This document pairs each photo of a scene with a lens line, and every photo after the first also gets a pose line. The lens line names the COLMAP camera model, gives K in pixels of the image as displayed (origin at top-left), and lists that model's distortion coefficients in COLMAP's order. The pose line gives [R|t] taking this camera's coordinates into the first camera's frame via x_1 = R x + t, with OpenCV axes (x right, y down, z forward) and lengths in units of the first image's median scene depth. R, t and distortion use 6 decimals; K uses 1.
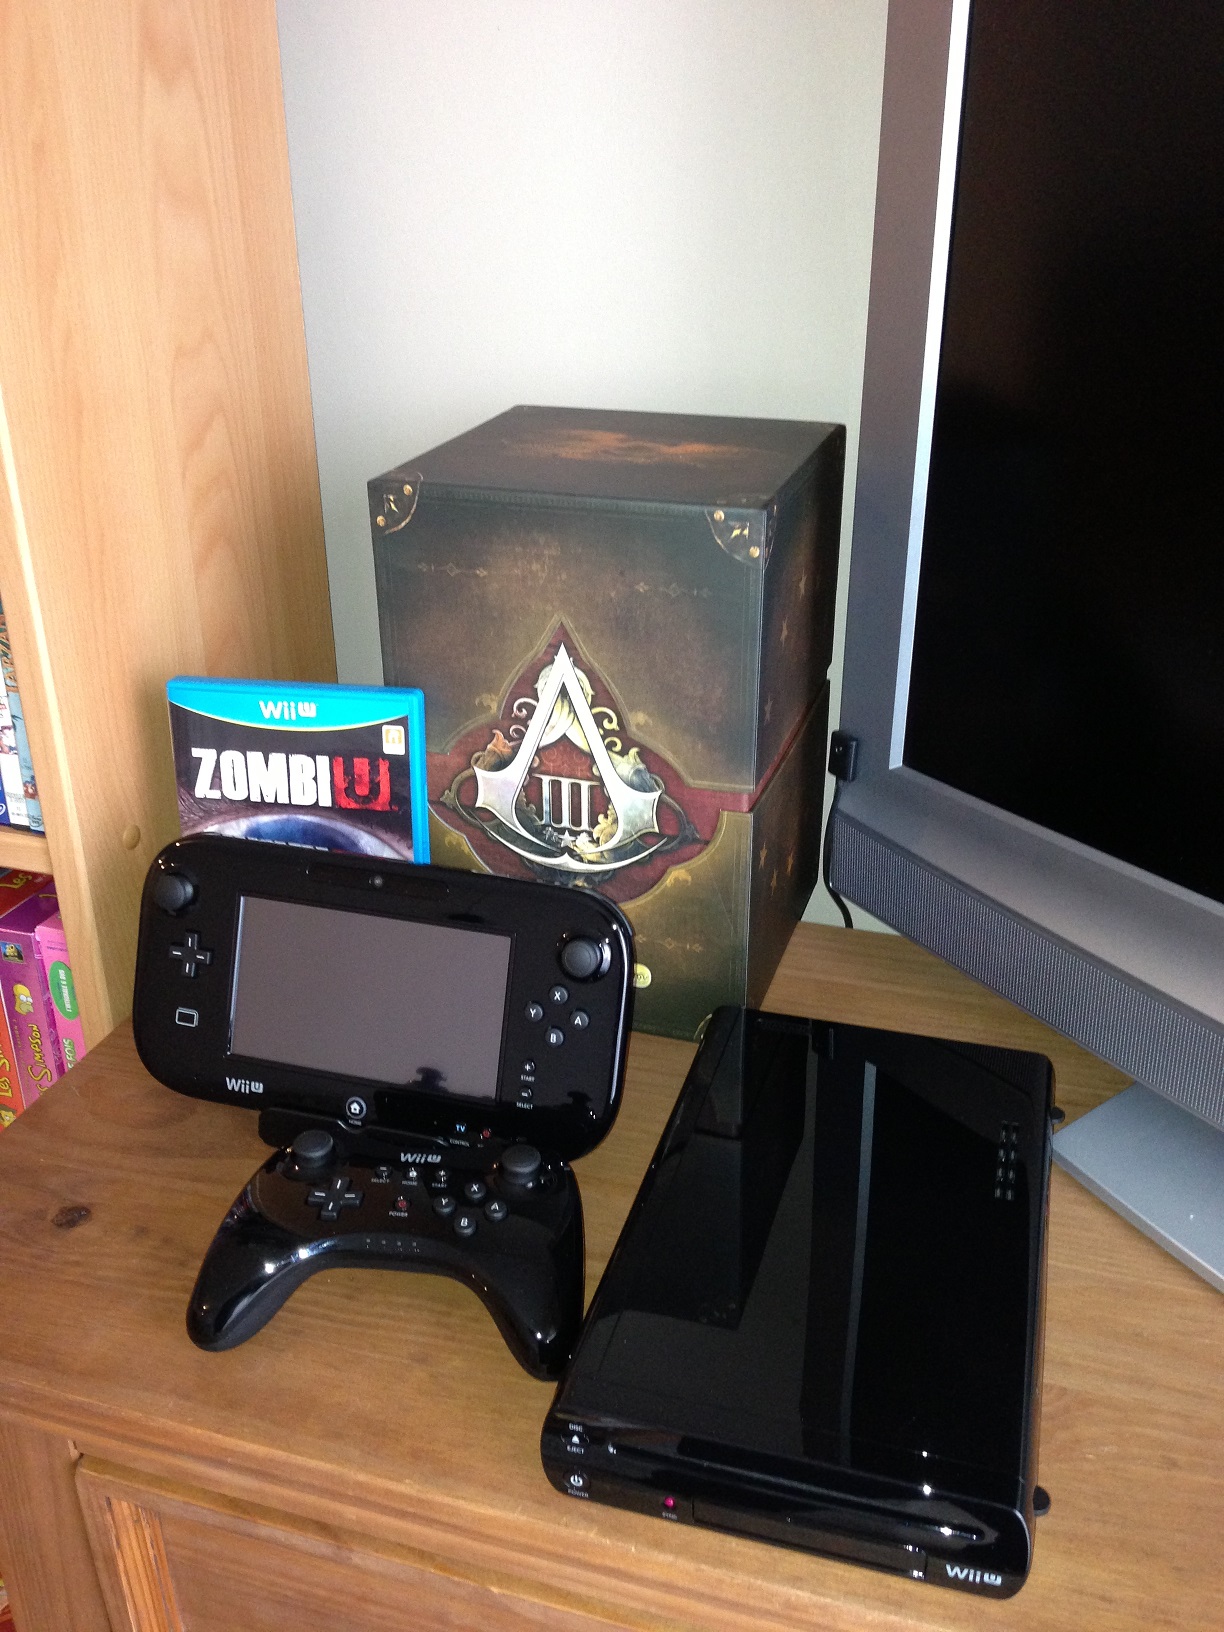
lens RADIAL K [[1561.4, 0, 612.0], [0, 1561.4, 816.0], [0, 0, 1]] dist [-0.062904, -0.006899]
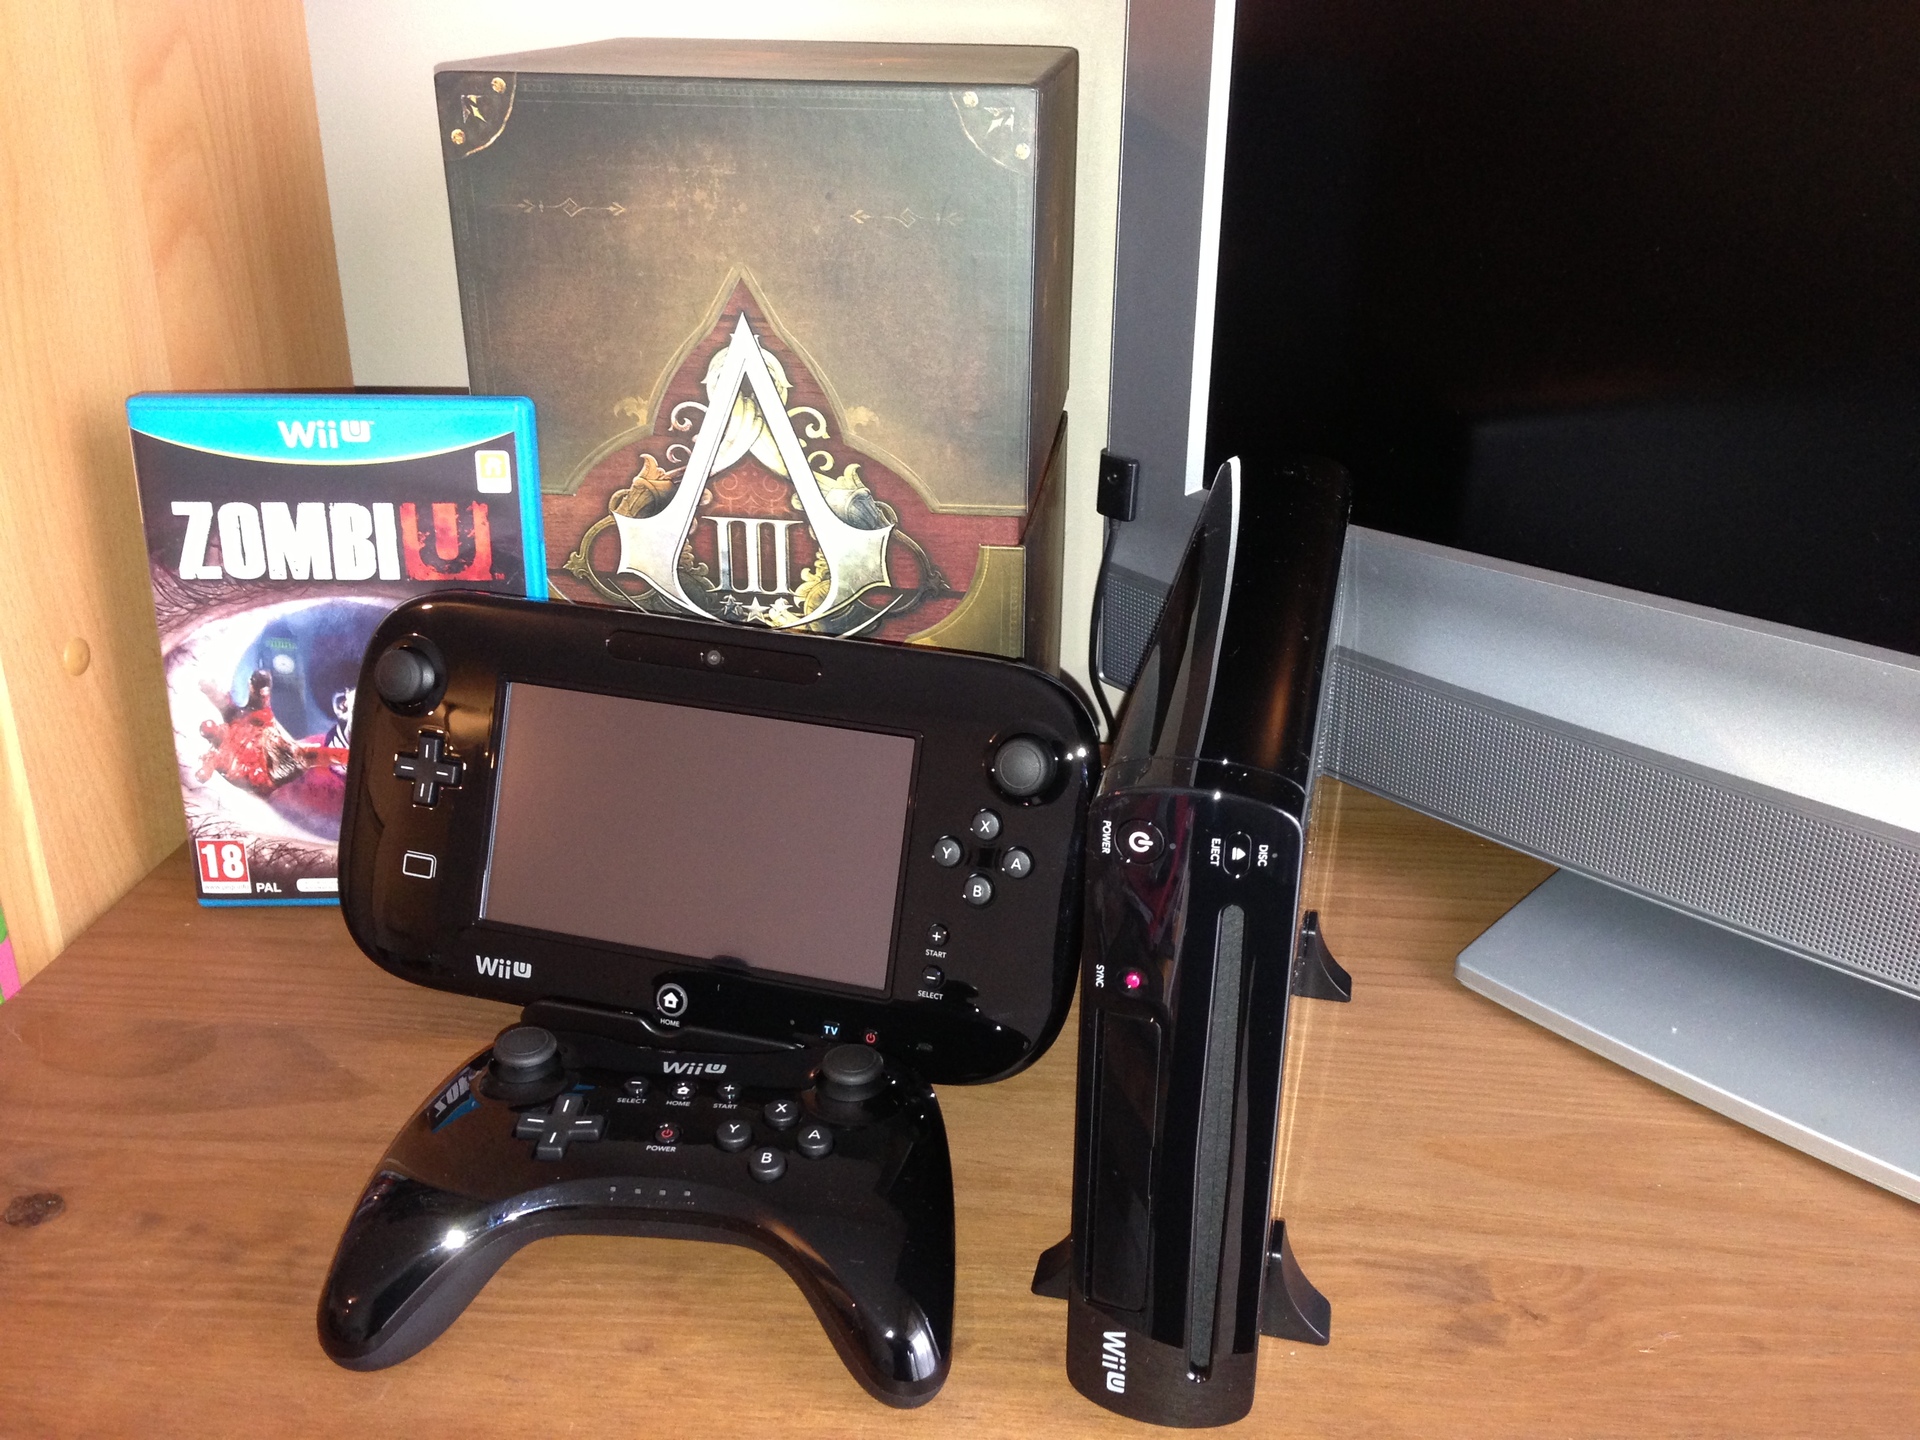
lens RADIAL K [[1838.7, 0, 1036.6], [0, 1838.7, 720.6], [0, 0, 1]] dist [0.099117, -0.295024]
pose [[0.975910, -0.066407, 0.207824, -0.084577], [0.073164, 0.997007, -0.024986, 0.098396], [-0.205542, 0.039589, 0.977847, 0.165686]]
